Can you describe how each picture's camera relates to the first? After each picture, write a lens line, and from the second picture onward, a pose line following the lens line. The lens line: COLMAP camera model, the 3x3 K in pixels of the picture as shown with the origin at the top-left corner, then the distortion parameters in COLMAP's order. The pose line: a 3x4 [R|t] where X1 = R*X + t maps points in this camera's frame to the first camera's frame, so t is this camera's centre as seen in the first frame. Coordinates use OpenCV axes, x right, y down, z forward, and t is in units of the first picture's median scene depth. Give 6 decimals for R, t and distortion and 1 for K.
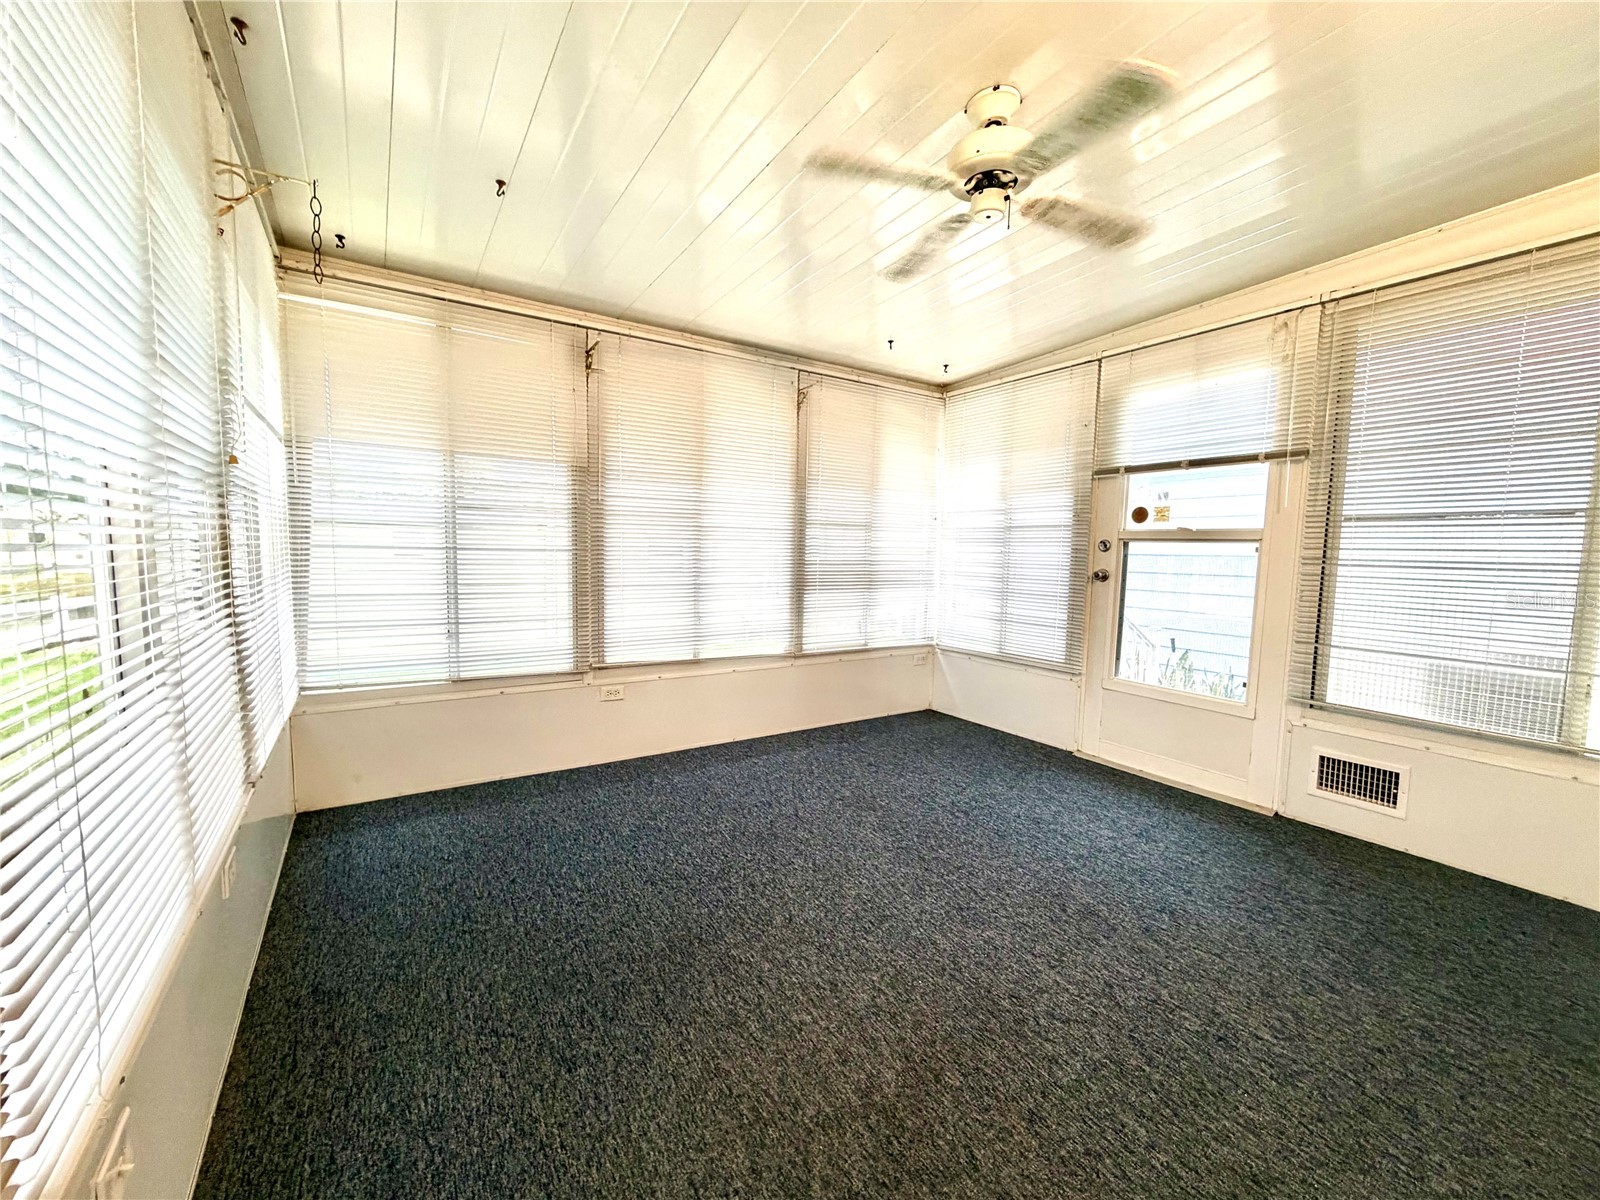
lens RADIAL K [[637.6, 0, 796.6], [0, 637.6, 602.5], [0, 0, 1]] dist [-0.000061, -0.000213]
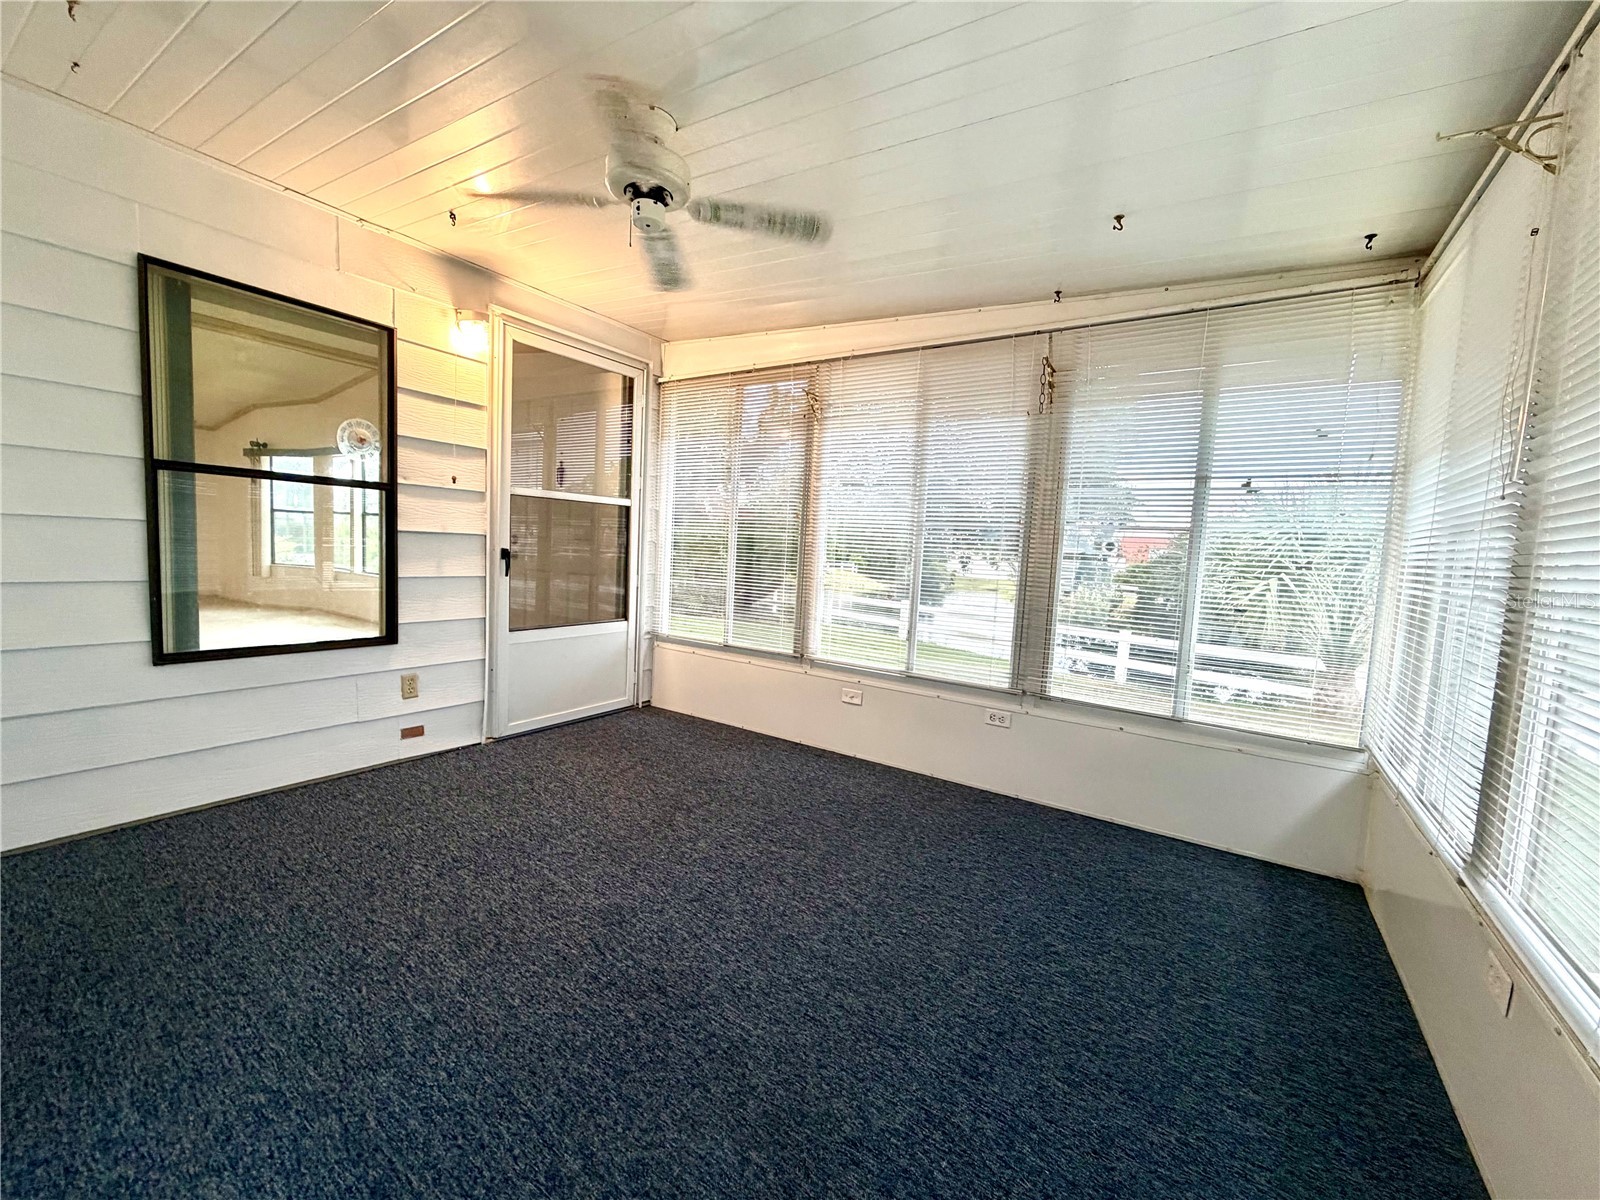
lens RADIAL K [[637.6, 0, 796.6], [0, 637.6, 602.5], [0, 0, 1]] dist [-0.000061, -0.000213]
pose [[-0.918559, -0.032266, -0.393964, 0.422079], [-0.102085, 0.982216, 0.157574, -0.161697], [0.381873, 0.184959, -0.905518, 1.946783]]
